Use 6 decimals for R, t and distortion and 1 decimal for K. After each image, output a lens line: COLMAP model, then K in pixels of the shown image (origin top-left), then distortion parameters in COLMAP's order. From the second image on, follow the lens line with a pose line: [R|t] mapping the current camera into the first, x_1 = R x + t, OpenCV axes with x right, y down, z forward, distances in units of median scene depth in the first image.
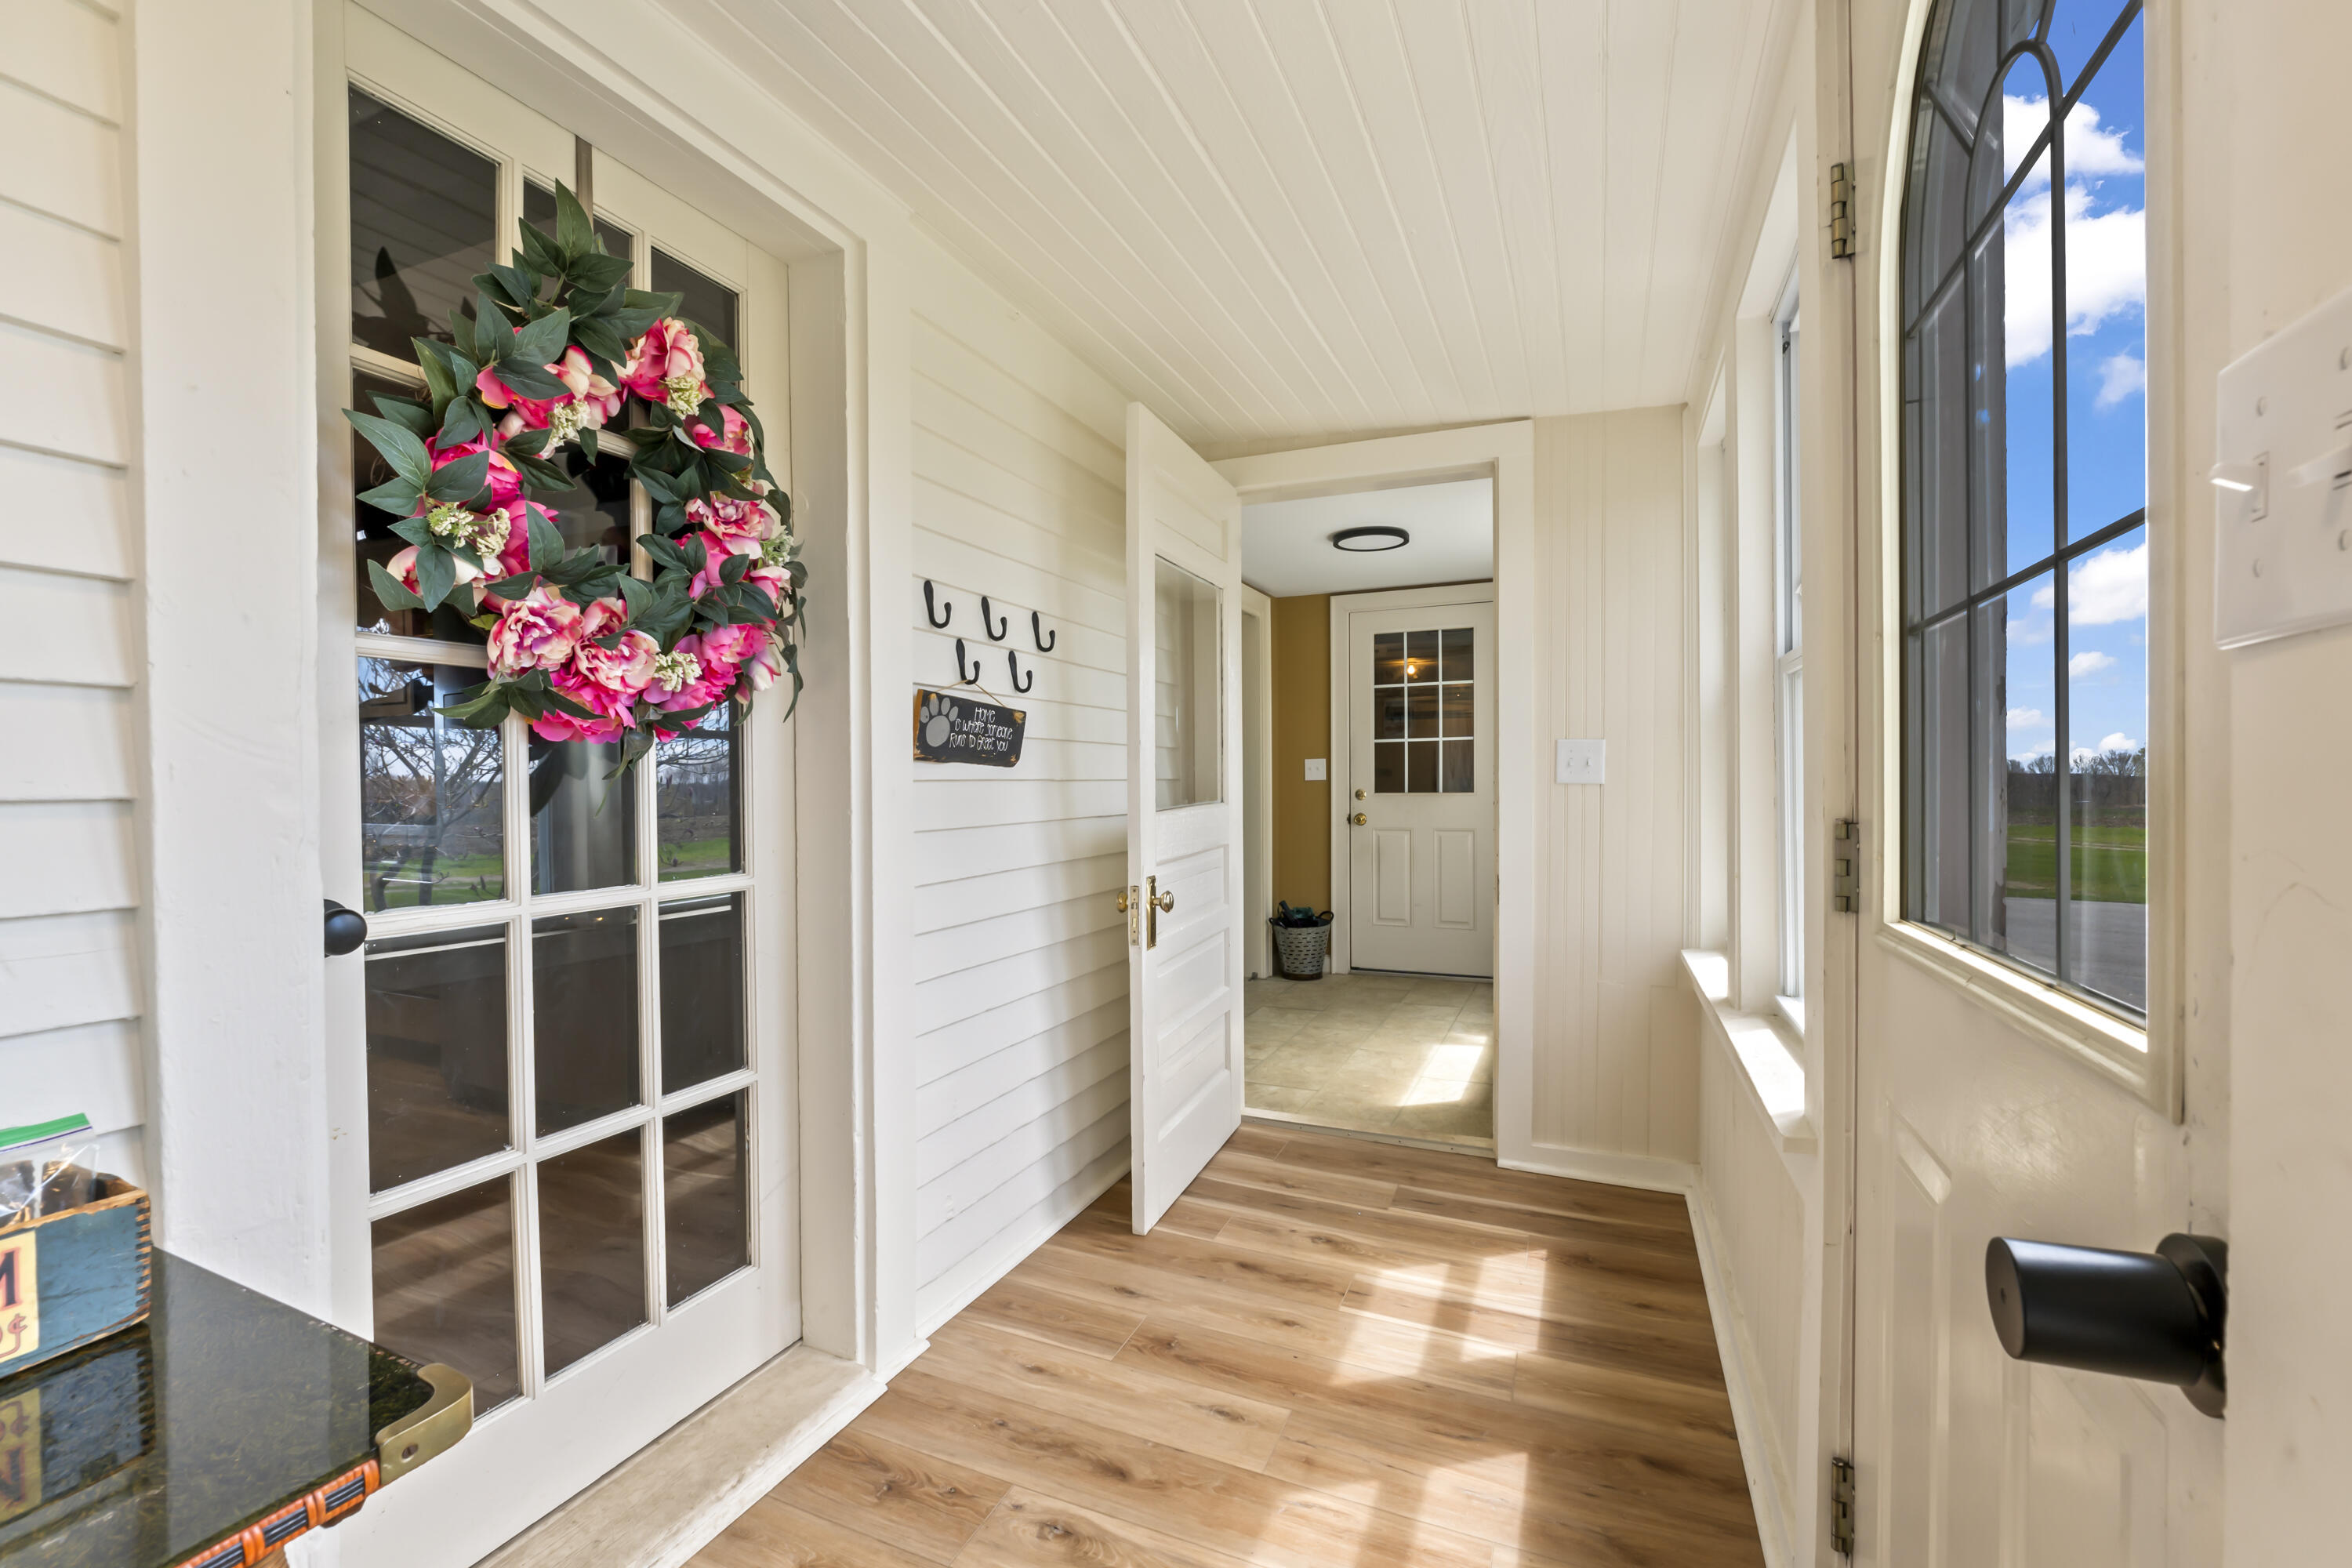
lens RADIAL K [[996.2, 0, 1172.3], [0, 996.2, 781.8], [0, 0, 1]] dist [-0.003868, -0.000087]
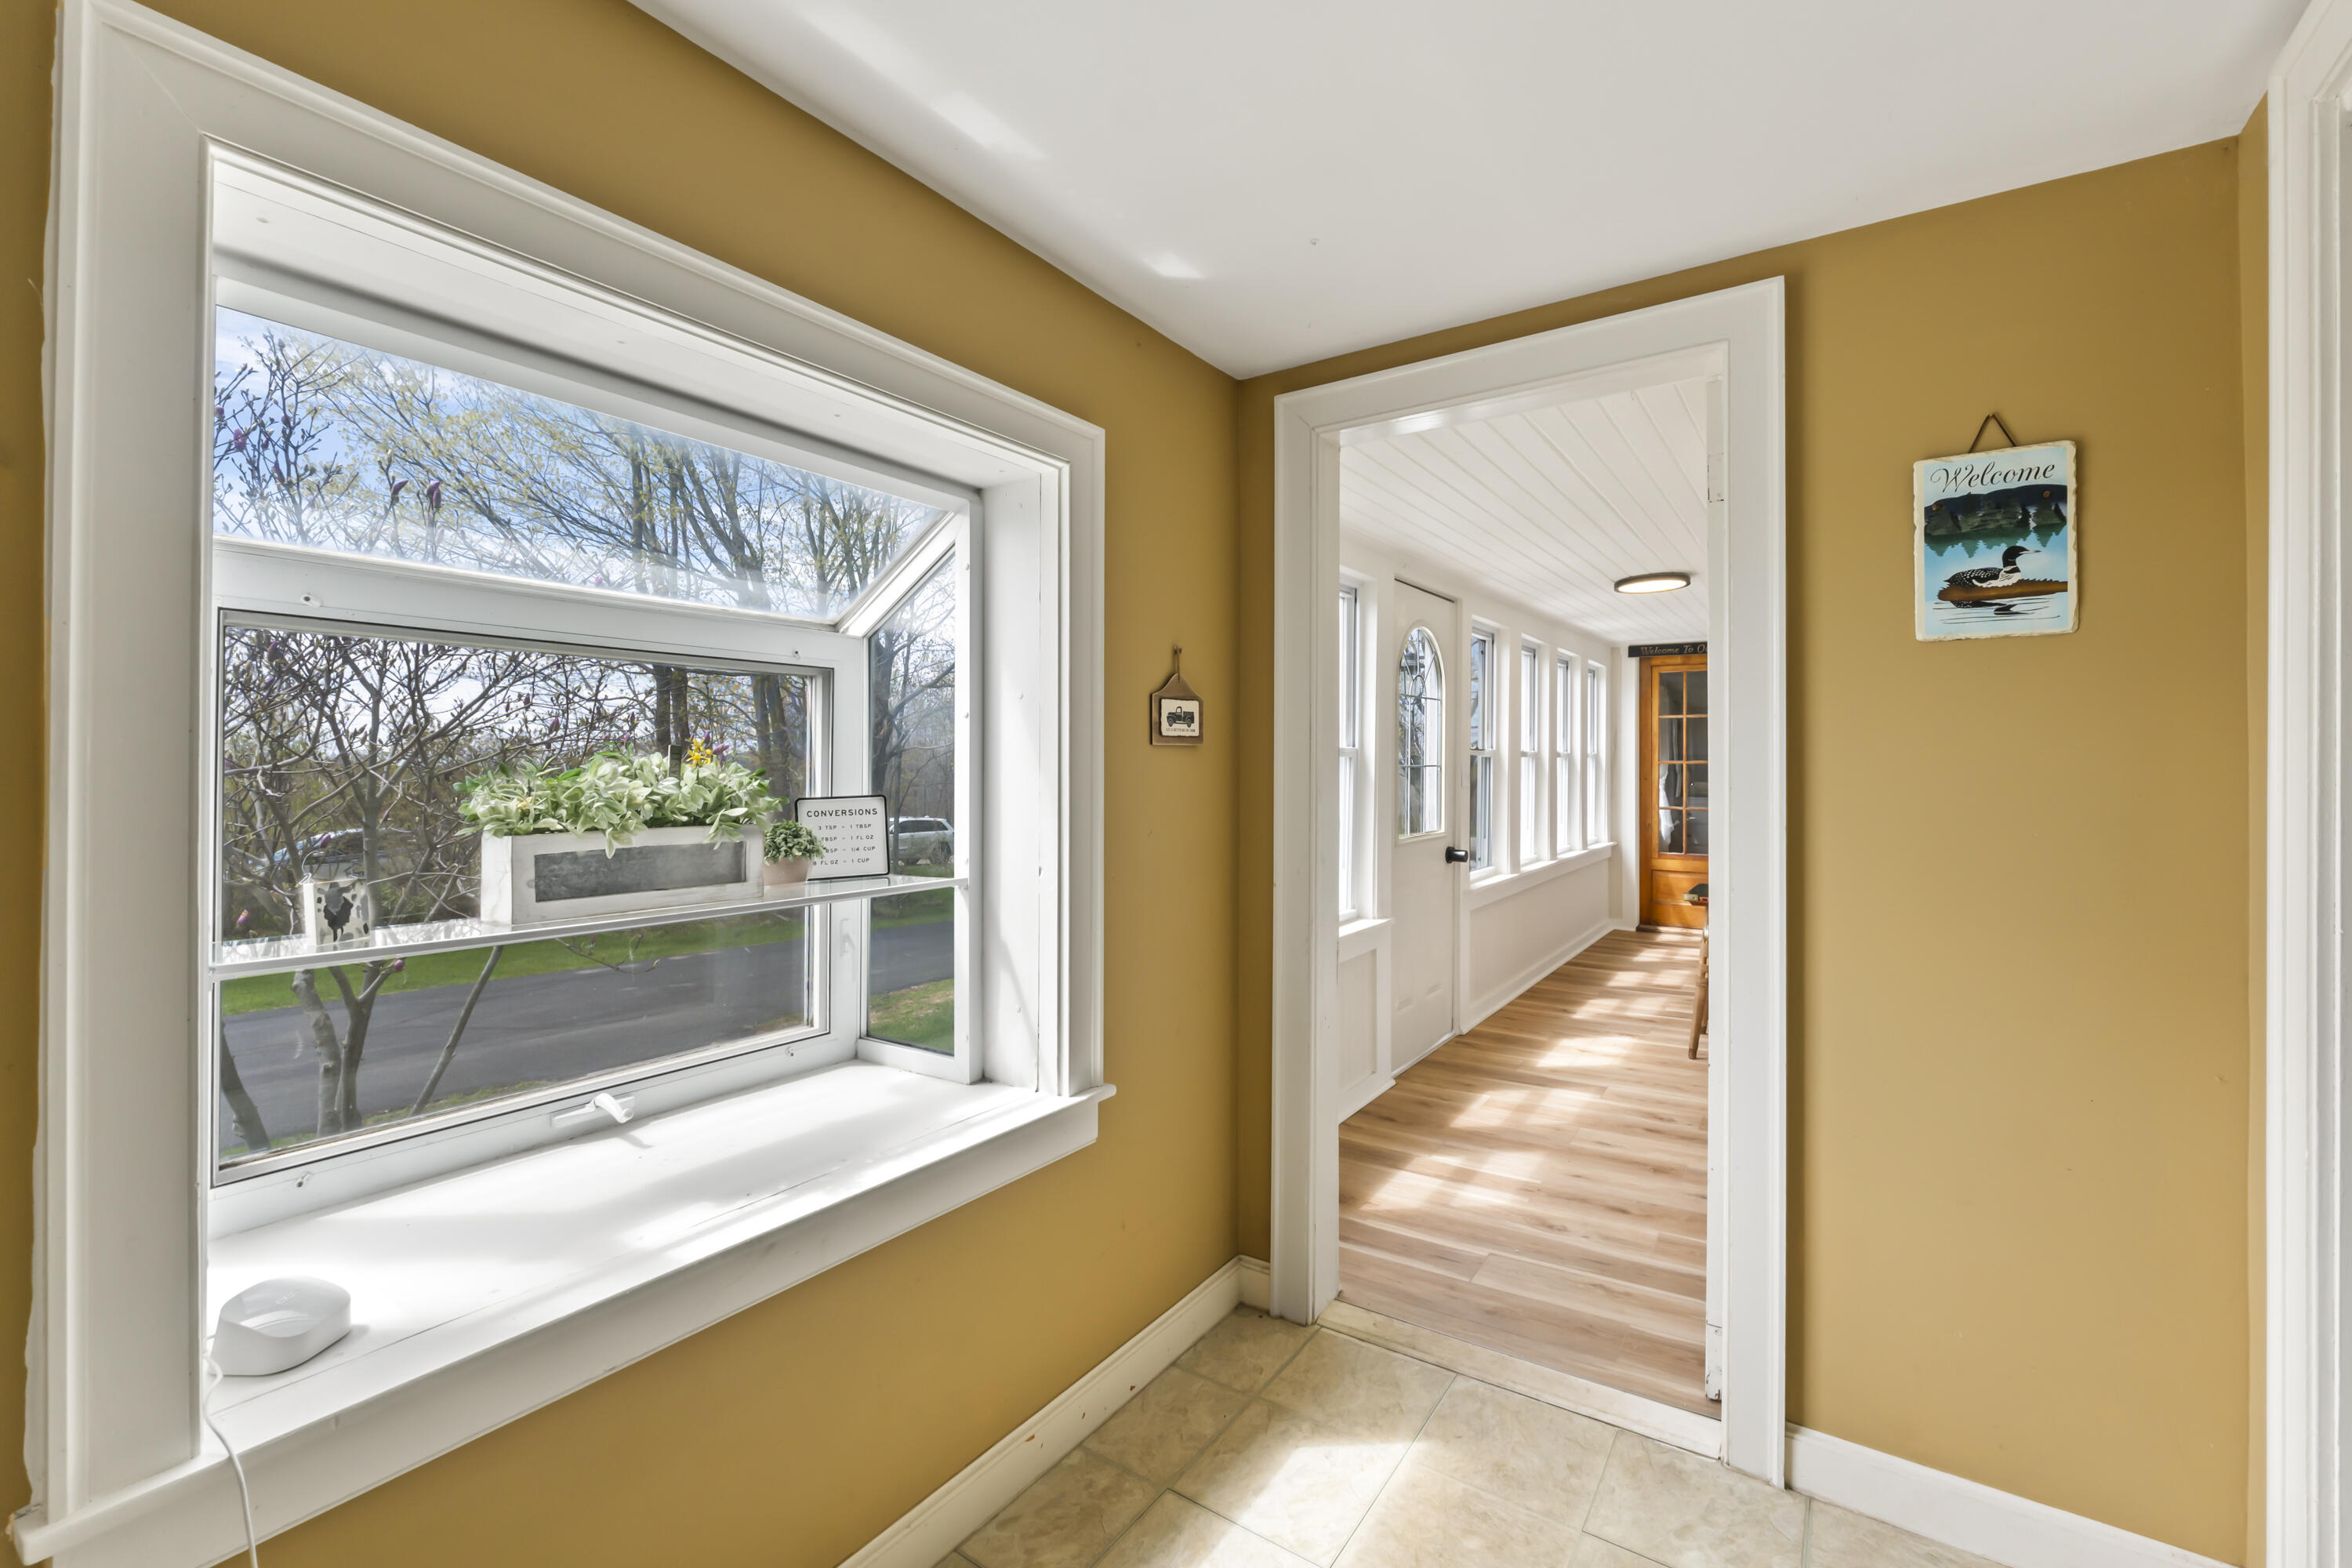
lens RADIAL K [[996.2, 0, 1178.0], [0, 996.2, 772.0], [0, 0, 1]] dist [-0.003868, -0.000087]
pose [[-0.981654, -0.002519, 0.190654, 0.375386], [-0.001569, 0.999986, 0.005132, -0.065491], [-0.190664, 0.004739, -0.981644, 2.287796]]
